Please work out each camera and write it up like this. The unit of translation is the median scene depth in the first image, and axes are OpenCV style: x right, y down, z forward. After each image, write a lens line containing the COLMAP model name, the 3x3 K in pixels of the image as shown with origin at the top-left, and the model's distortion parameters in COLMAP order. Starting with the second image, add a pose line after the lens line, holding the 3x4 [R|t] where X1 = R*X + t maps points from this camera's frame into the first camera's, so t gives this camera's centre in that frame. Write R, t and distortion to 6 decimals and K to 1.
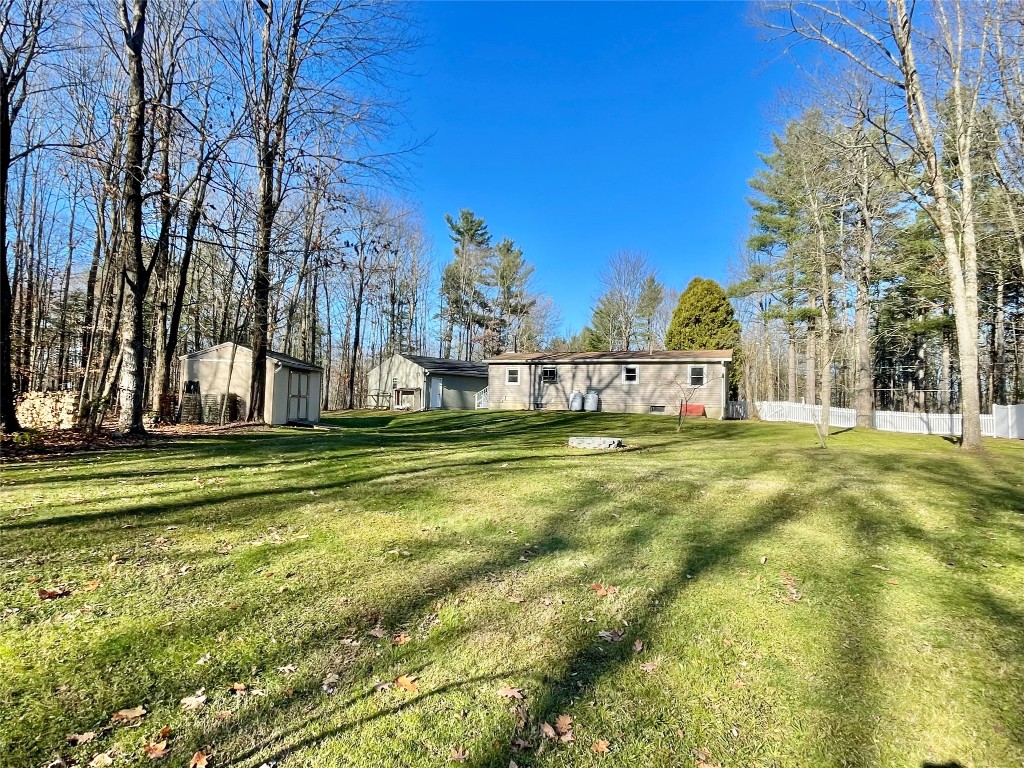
lens RADIAL K [[565.3, 0, 505.8], [0, 565.3, 382.1], [0, 0, 1]] dist [-0.000283, 0.000049]
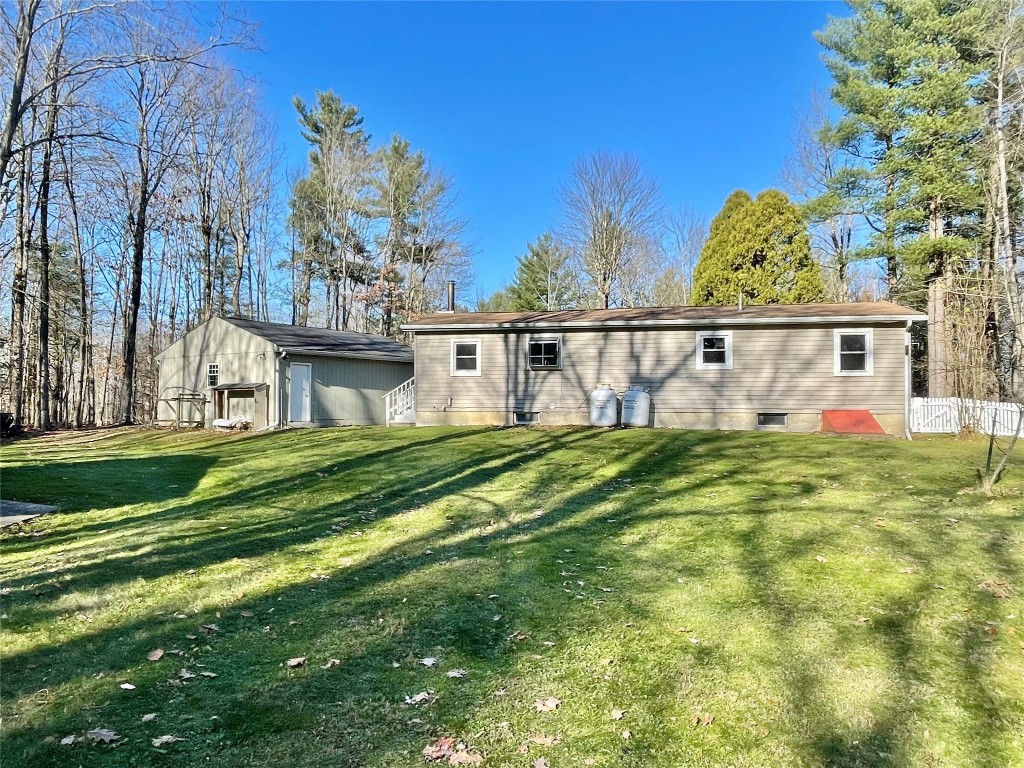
lens RADIAL K [[733.2, 0, 506.4], [0, 733.2, 387.8], [0, 0, 1]] dist [0.006506, -0.023672]
pose [[0.982696, -0.018742, 0.184275, -0.072824], [0.013857, 0.999519, 0.027761, -0.000865], [-0.184707, -0.024727, 0.982483, 0.369234]]
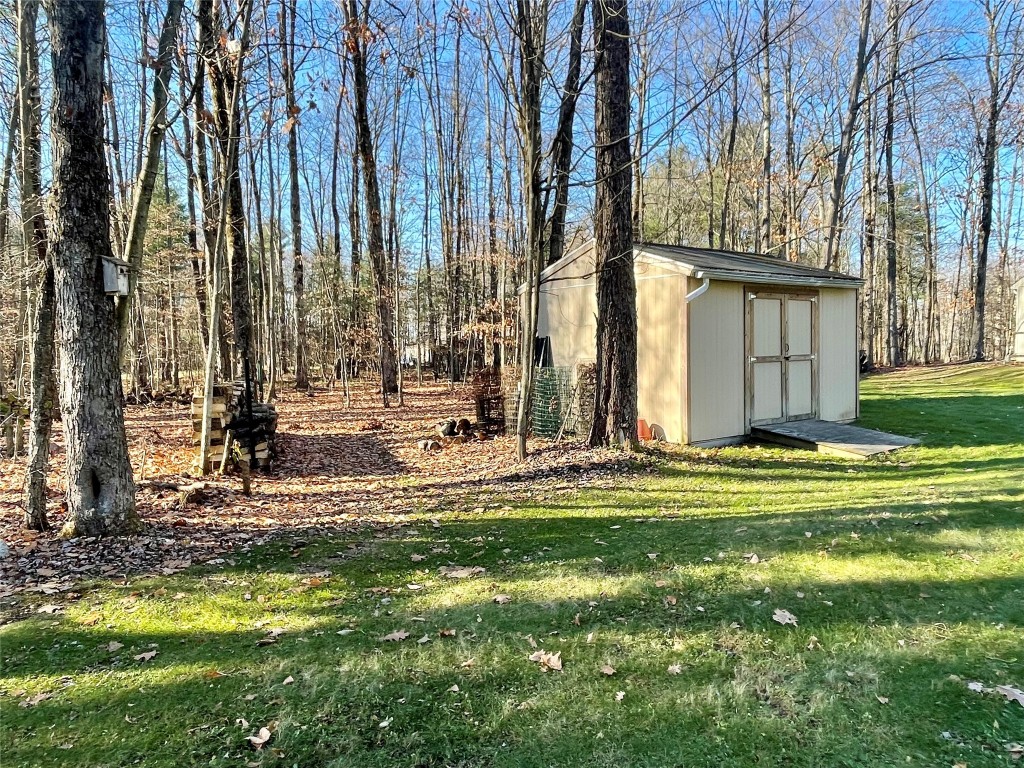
lens RADIAL K [[723.9, 0, 495.3], [0, 723.9, 384.2], [0, 0, 1]] dist [0.002000, -0.021848]
pose [[0.640497, -0.006579, -0.767932, -0.082483], [0.076275, 0.995564, 0.055088, 0.000978], [0.764163, -0.093858, 0.638158, 0.375133]]
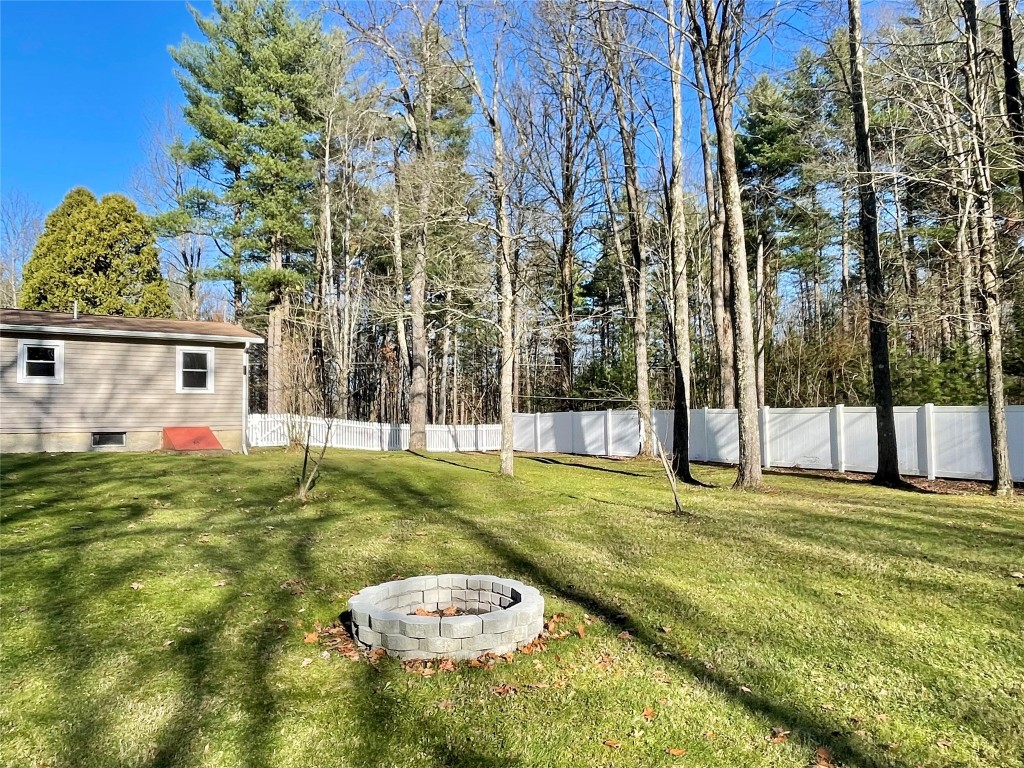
lens RADIAL K [[733.2, 0, 506.4], [0, 733.2, 387.8], [0, 0, 1]] dist [0.006506, -0.023672]
pose [[0.528613, 0.004278, 0.848852, -0.063296], [-0.015799, 0.999864, 0.004799, -0.001621], [-0.848716, -0.015948, 0.528609, 0.366456]]
